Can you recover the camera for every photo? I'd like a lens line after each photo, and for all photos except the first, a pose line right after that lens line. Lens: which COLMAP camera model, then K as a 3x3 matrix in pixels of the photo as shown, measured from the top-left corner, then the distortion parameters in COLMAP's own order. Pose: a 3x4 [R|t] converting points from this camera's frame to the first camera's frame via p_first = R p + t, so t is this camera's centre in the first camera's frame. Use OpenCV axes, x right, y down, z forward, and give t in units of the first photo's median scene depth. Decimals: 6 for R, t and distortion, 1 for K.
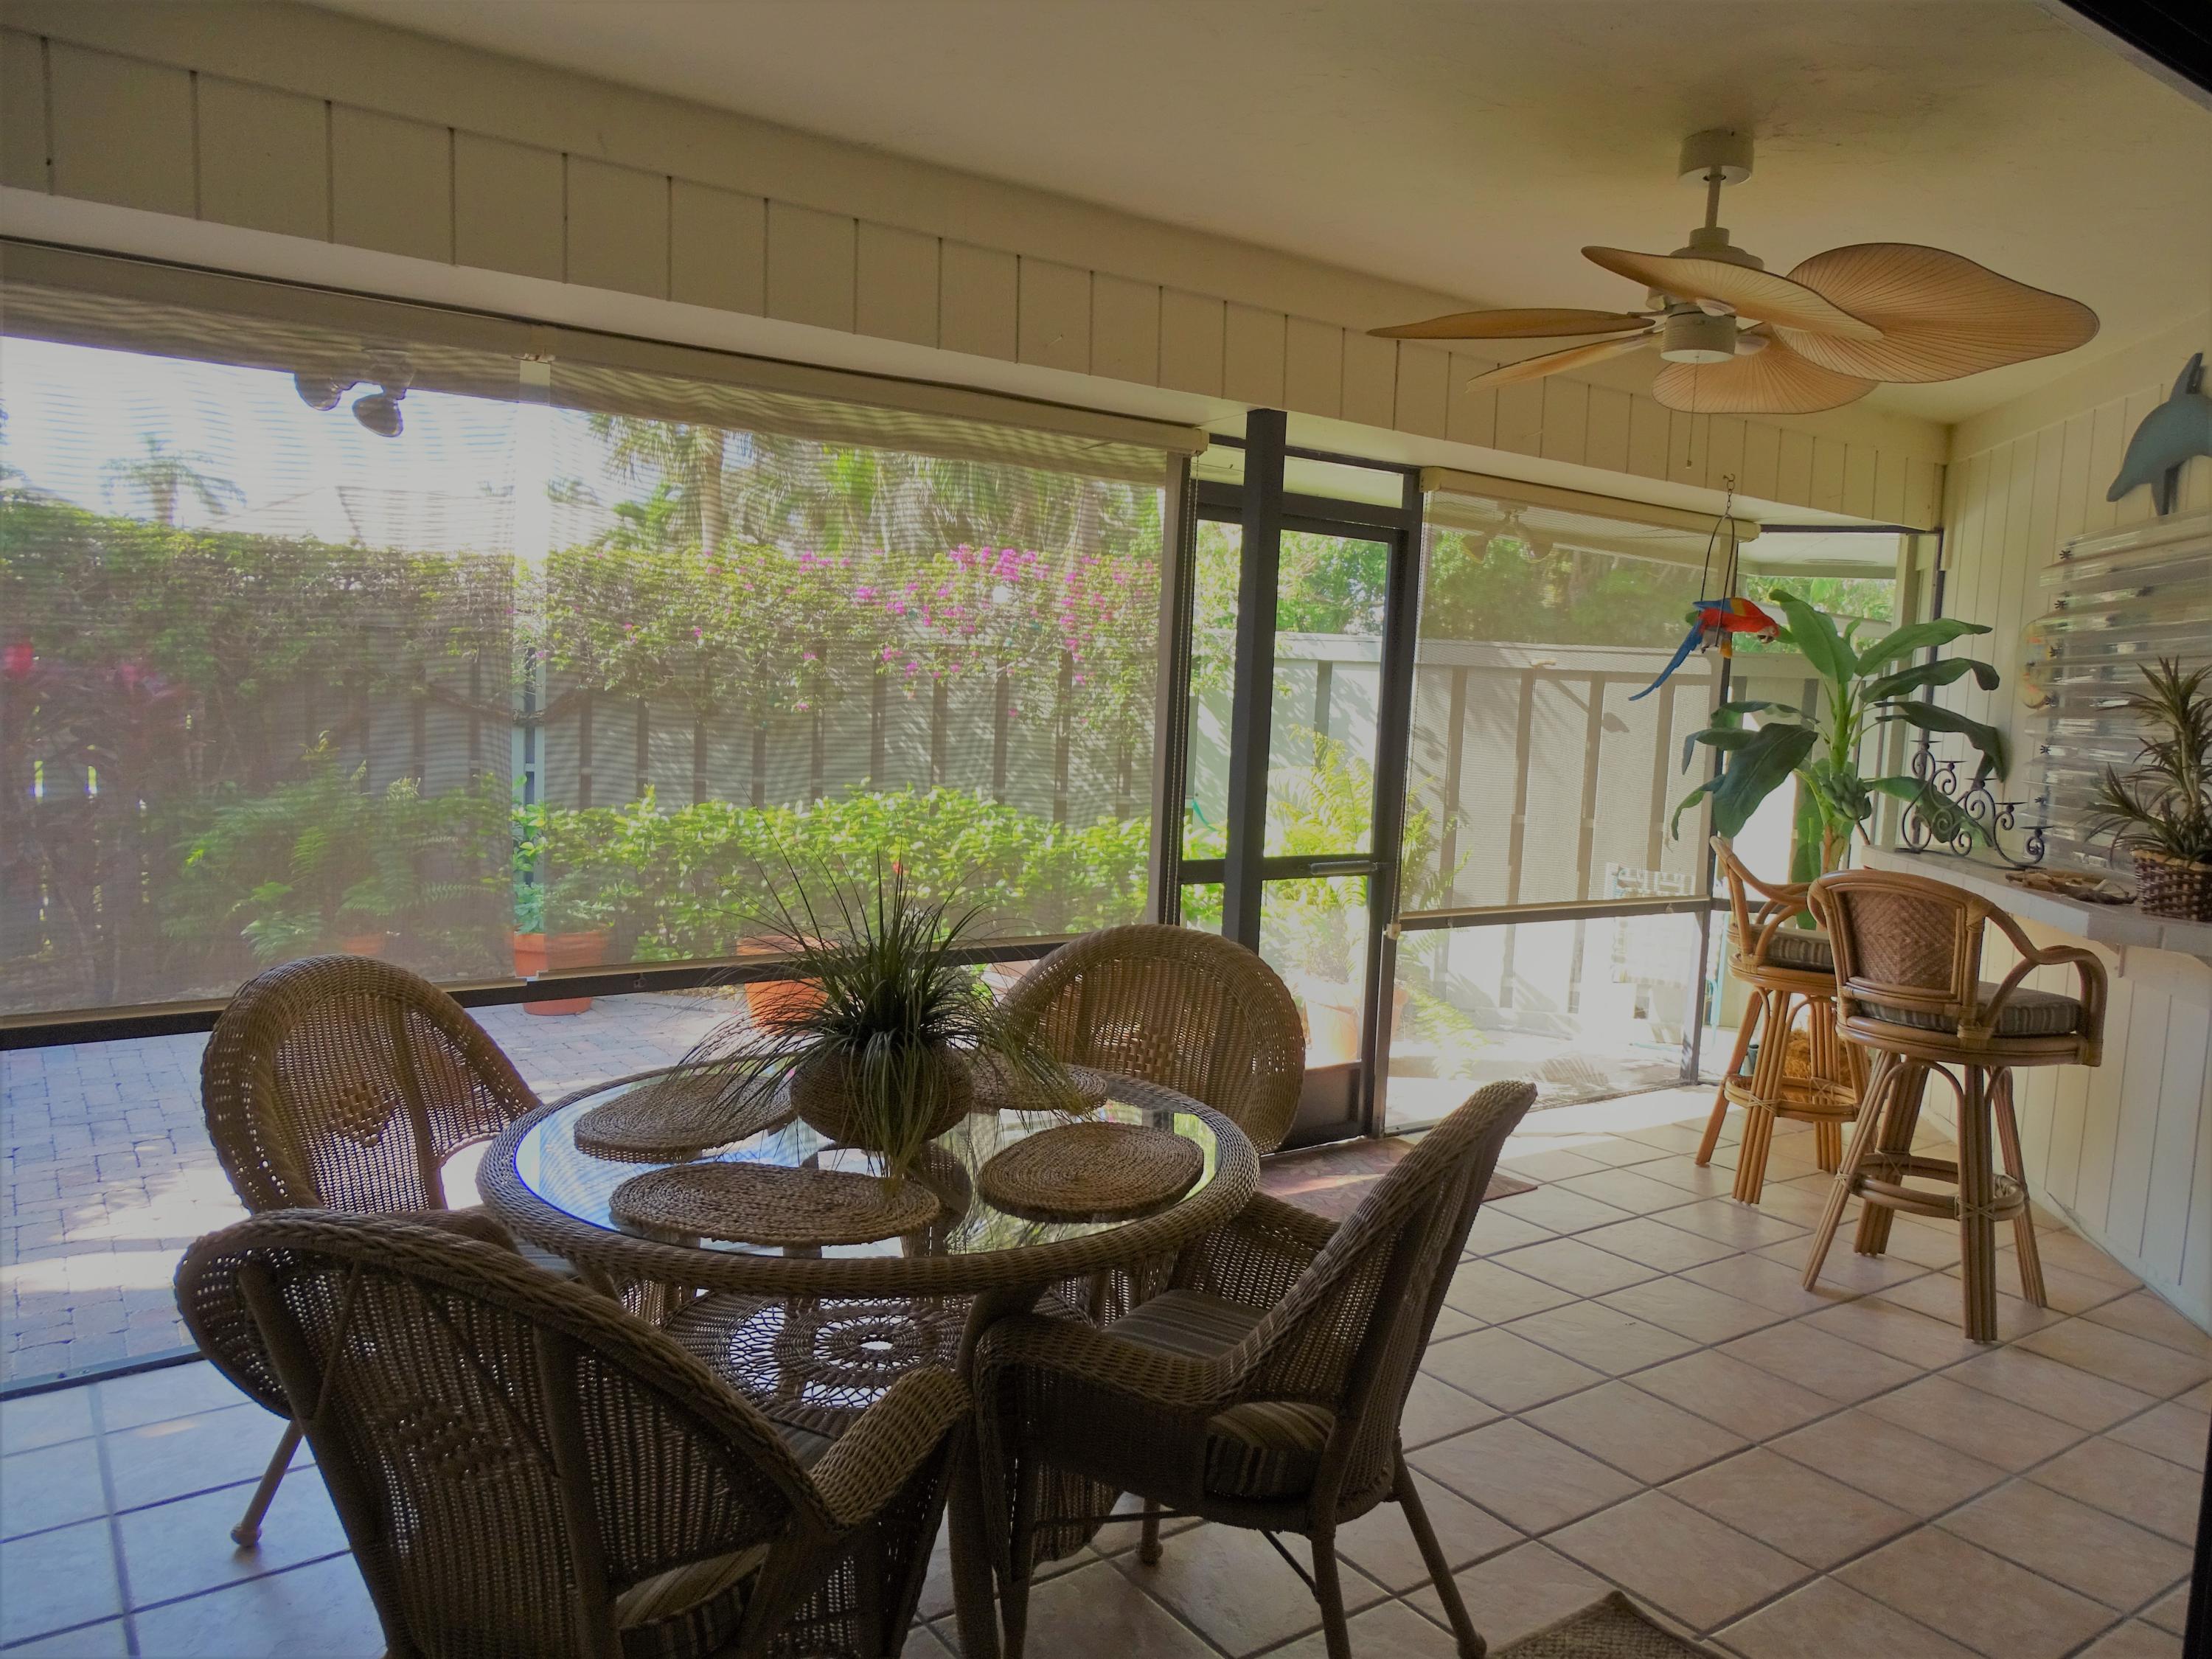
lens RADIAL K [[1569.2, 0, 1106.0], [0, 1569.2, 829.5], [0, 0, 1]] dist [-0.005448, -0.001694]
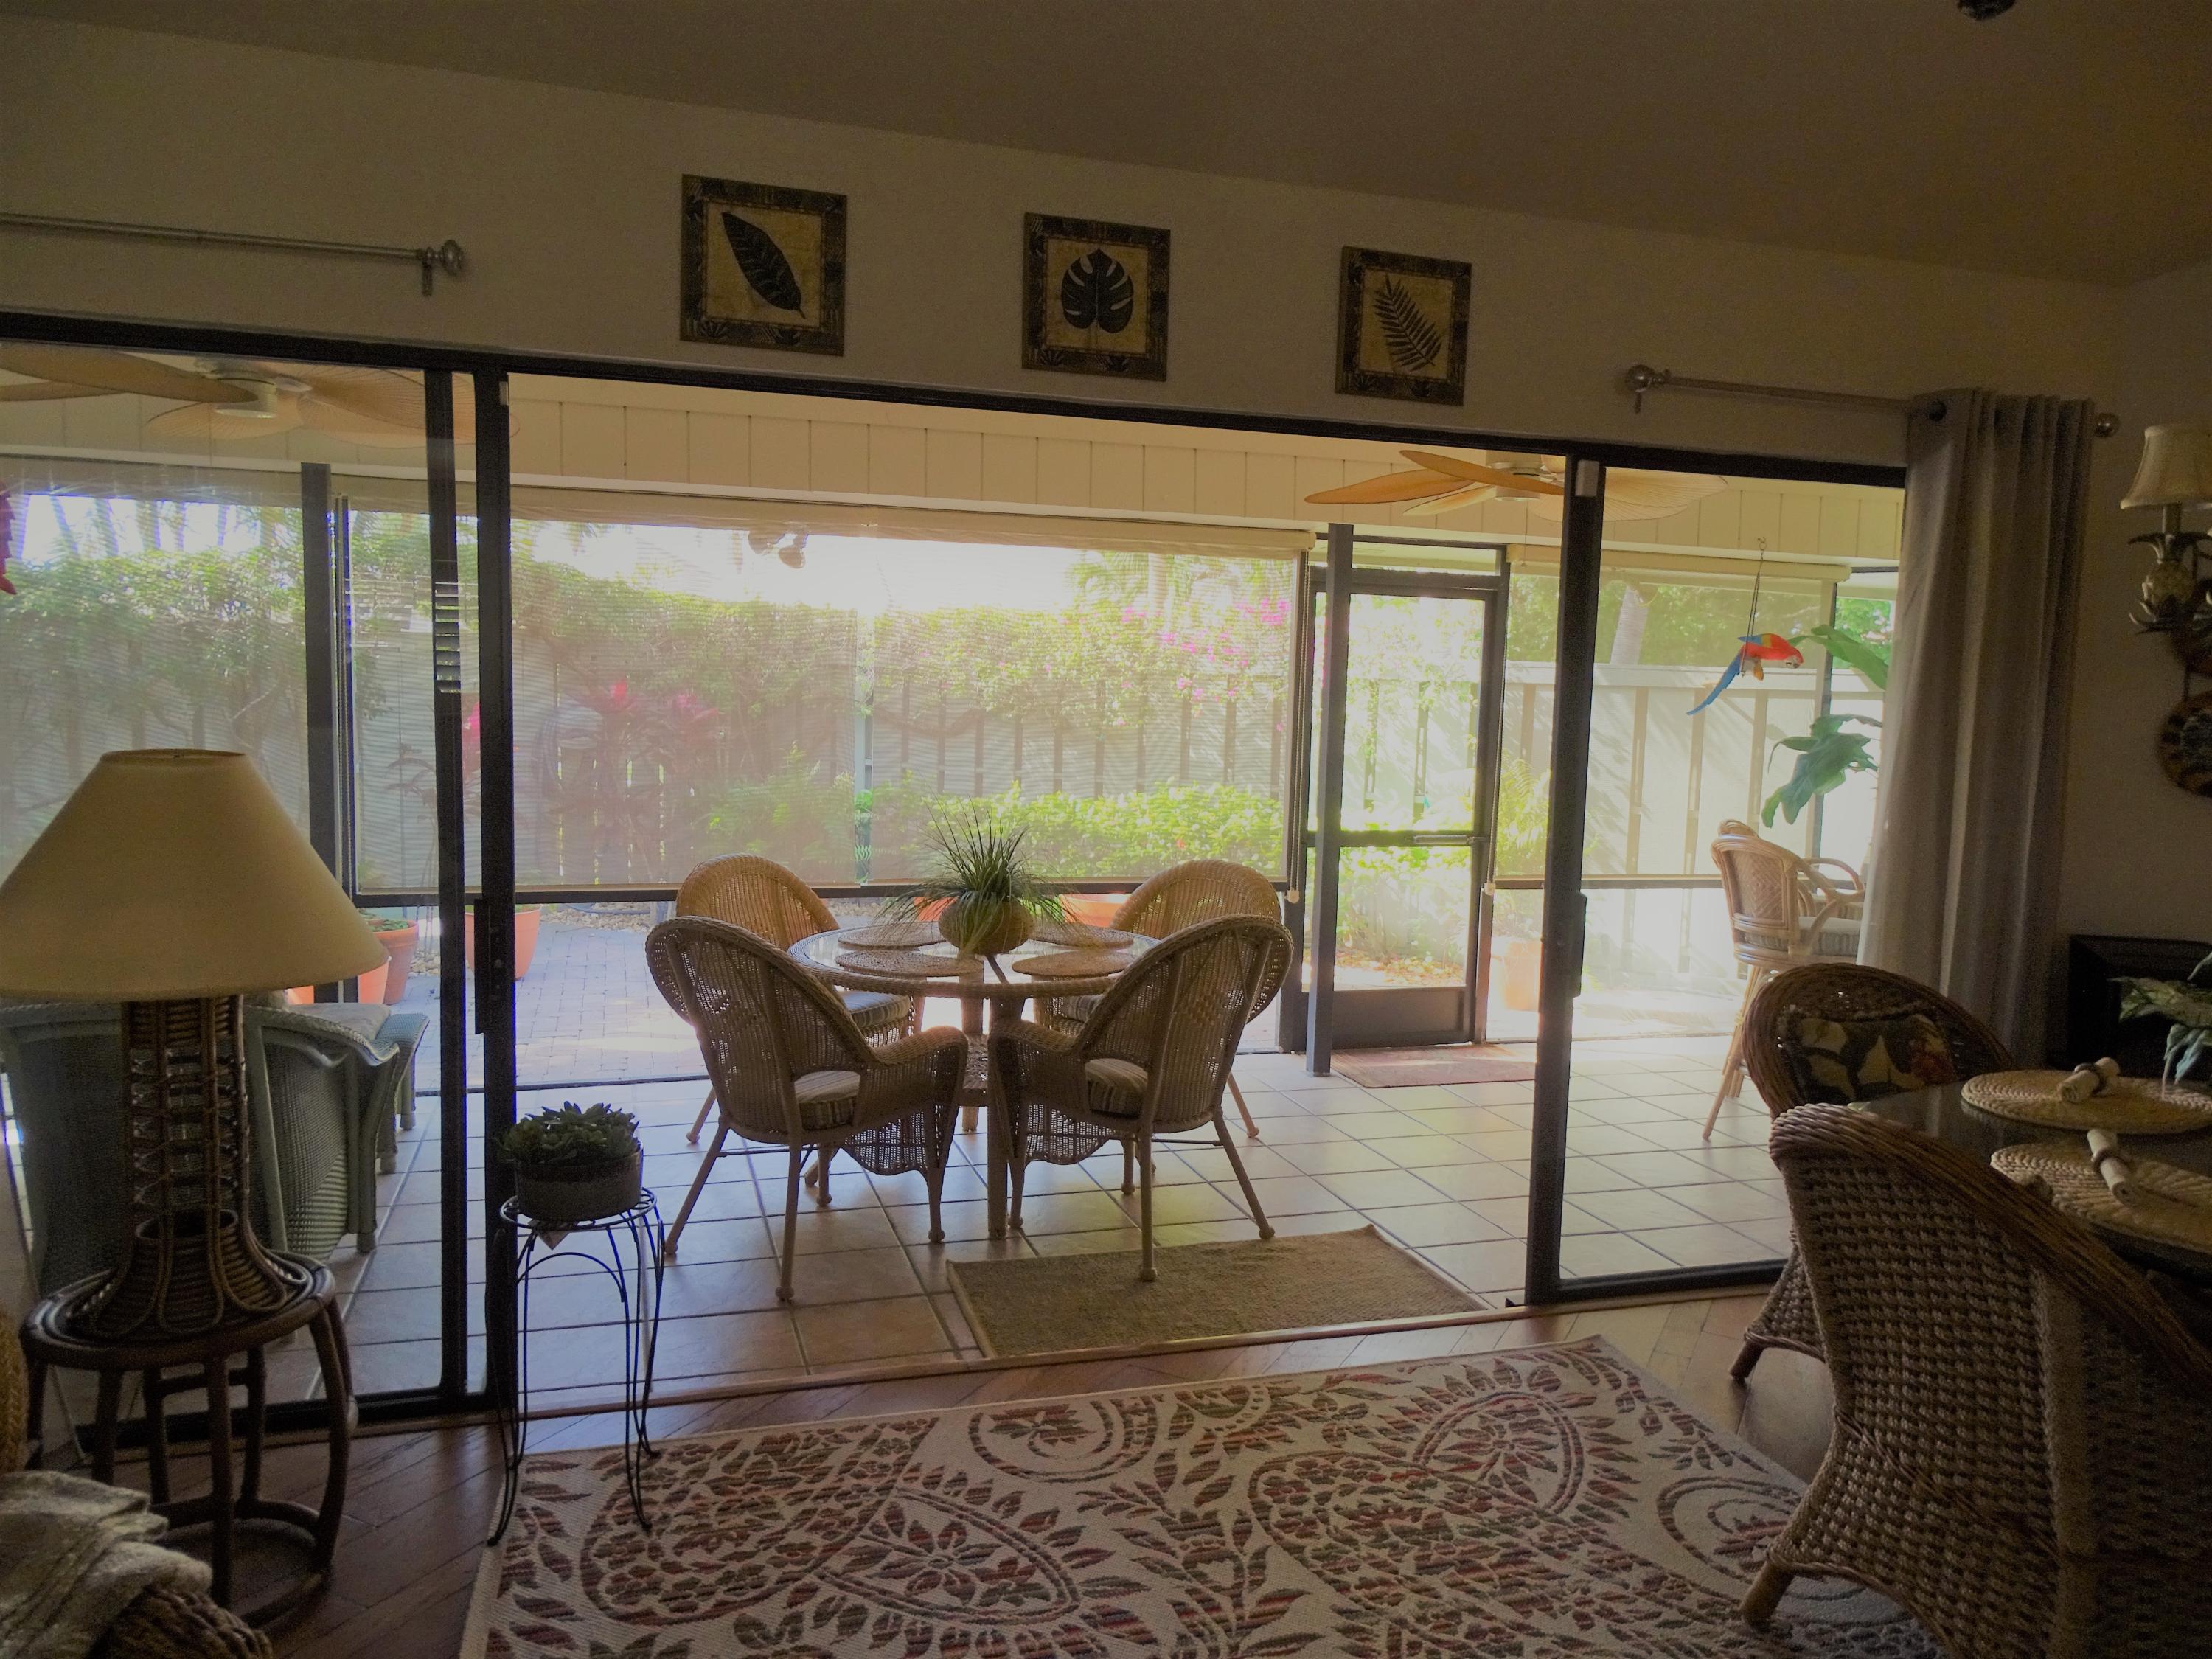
lens RADIAL K [[1587.0, 0, 1106.0], [0, 1587.0, 829.5], [0, 0, 1]] dist [0.031366, 0.001956]
pose [[0.950318, 0.015938, -0.310873, 0.296782], [-0.019230, 0.999787, -0.007526, 0.031339], [0.310686, 0.013130, 0.950422, -0.395938]]
